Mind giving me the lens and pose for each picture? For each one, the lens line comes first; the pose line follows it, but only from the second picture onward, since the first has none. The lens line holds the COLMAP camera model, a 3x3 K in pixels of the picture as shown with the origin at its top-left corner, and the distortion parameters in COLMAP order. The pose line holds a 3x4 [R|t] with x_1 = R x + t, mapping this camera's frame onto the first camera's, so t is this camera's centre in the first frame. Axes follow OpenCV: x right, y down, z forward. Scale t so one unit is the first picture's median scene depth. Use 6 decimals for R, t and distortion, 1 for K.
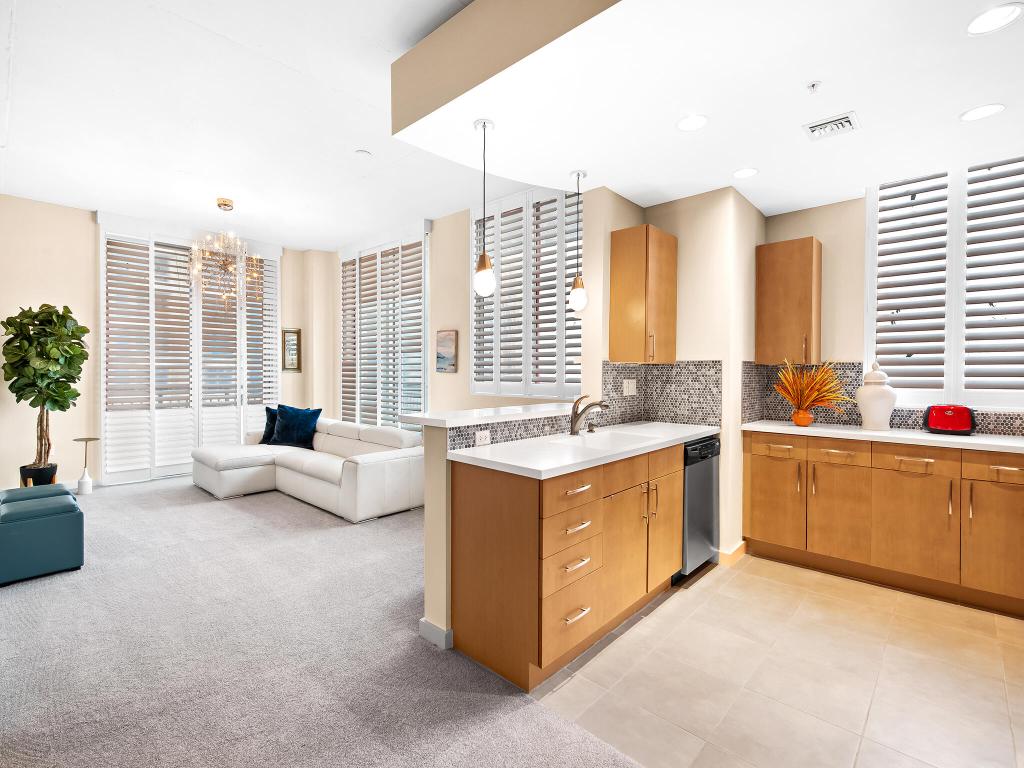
lens RADIAL K [[476.0, 0, 512.0], [0, 476.0, 384.0], [0, 0, 1]] dist [0.001320, -0.000303]
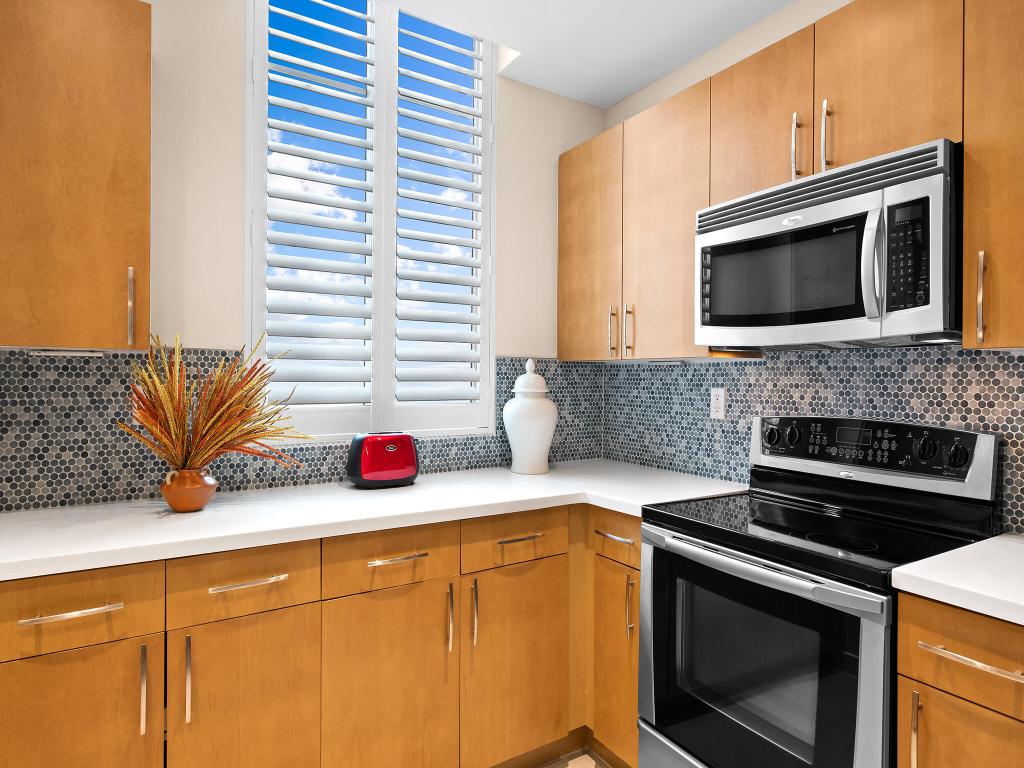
lens RADIAL K [[583.5, 0, 512.0], [0, 583.5, 384.0], [0, 0, 1]] dist [0.008080, 0.000312]
pose [[0.259501, -0.012620, 0.965660, 0.278530], [0.016308, 0.999829, 0.008684, -0.015750], [-0.965605, 0.013495, 0.259662, 0.645331]]
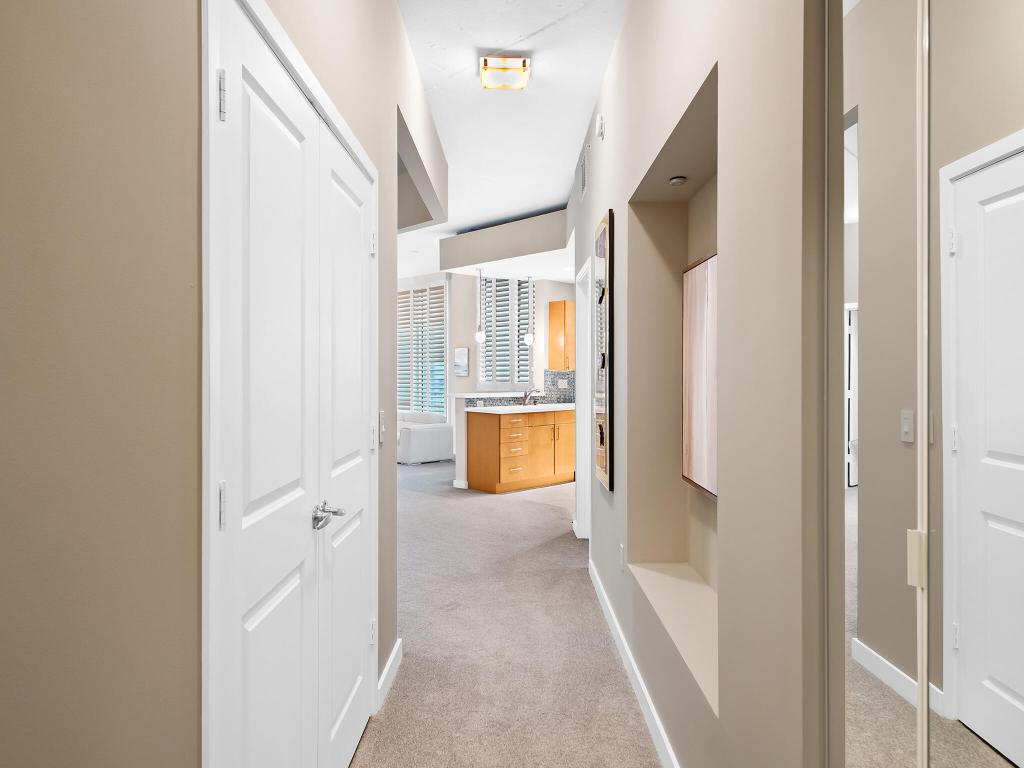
lens RADIAL K [[654.7, 0, 512.0], [0, 654.7, 384.0], [0, 0, 1]] dist [0.000151, -0.000011]
pose [[0.999090, -0.002952, -0.042559, 0.173059], [0.002389, 0.999909, -0.013263, 0.044240], [0.042595, 0.013150, 0.999006, -1.644908]]
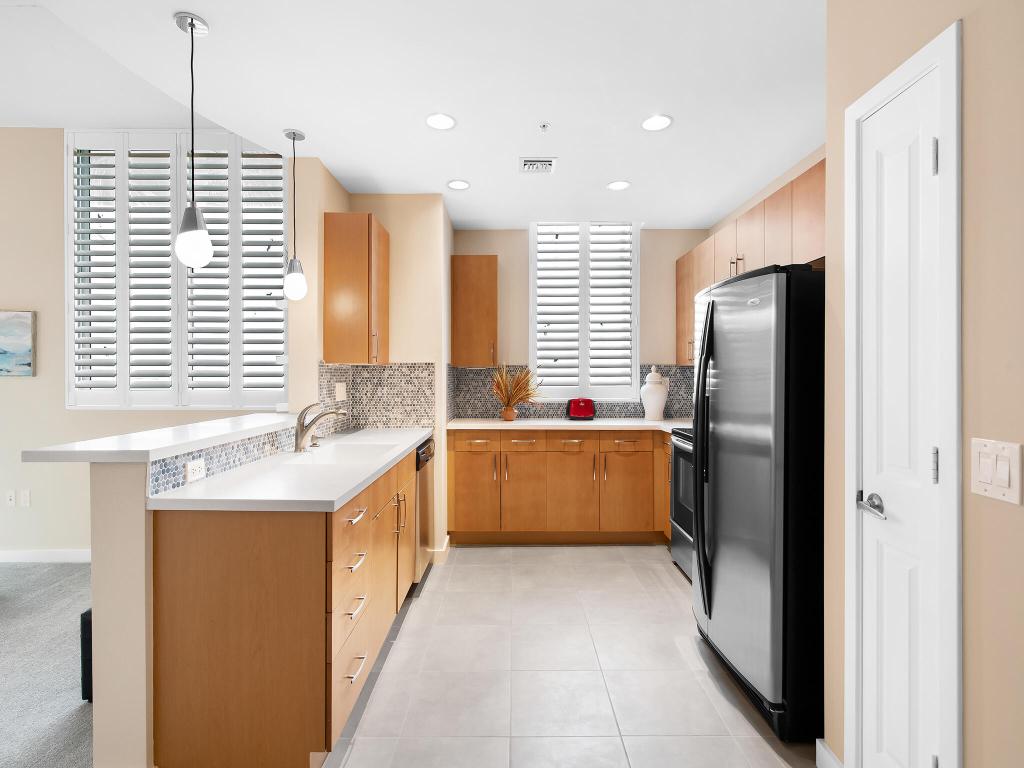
lens RADIAL K [[492.4, 0, 512.0], [0, 492.4, 384.0], [0, 0, 1]] dist [-0.000064, -0.000292]
pose [[0.734283, -0.017607, 0.678615, -0.154809], [0.020772, 0.999778, 0.003464, -0.004195], [-0.678525, 0.011553, 0.734486, 0.116718]]
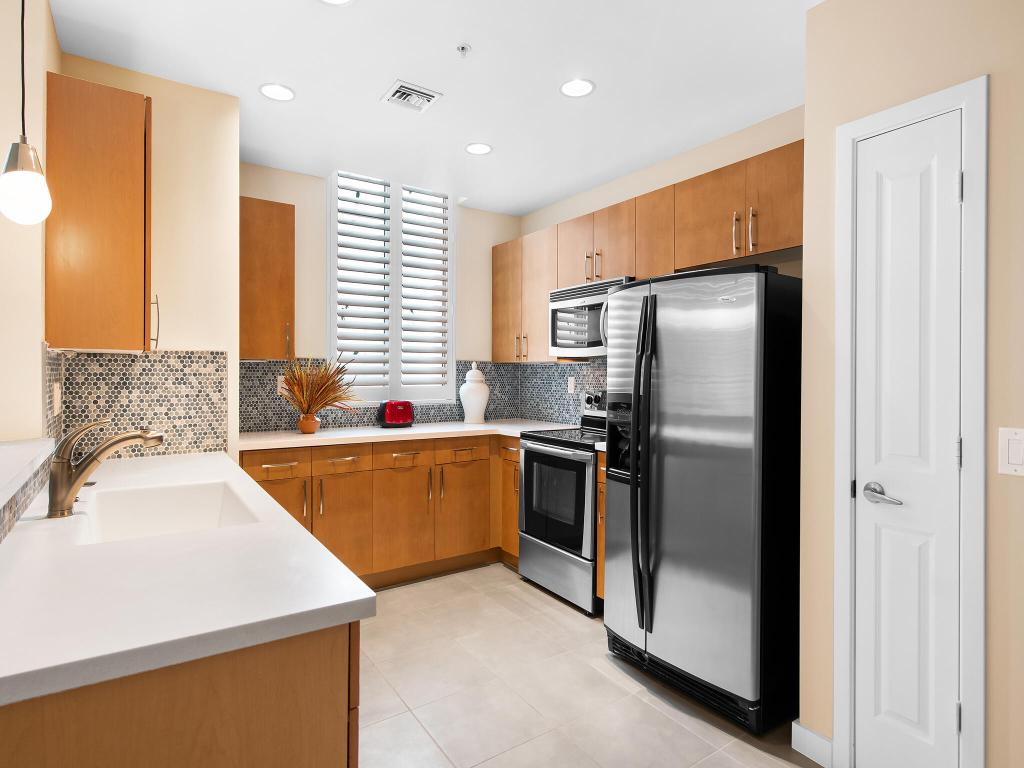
lens RADIAL K [[552.2, 0, 512.0], [0, 552.2, 384.0], [0, 0, 1]] dist [0.019528, -0.000918]
pose [[0.227468, -0.022697, 0.973521, -0.234298], [0.018169, 0.999653, 0.019061, -0.011828], [-0.973616, 0.013352, 0.227801, 0.437110]]
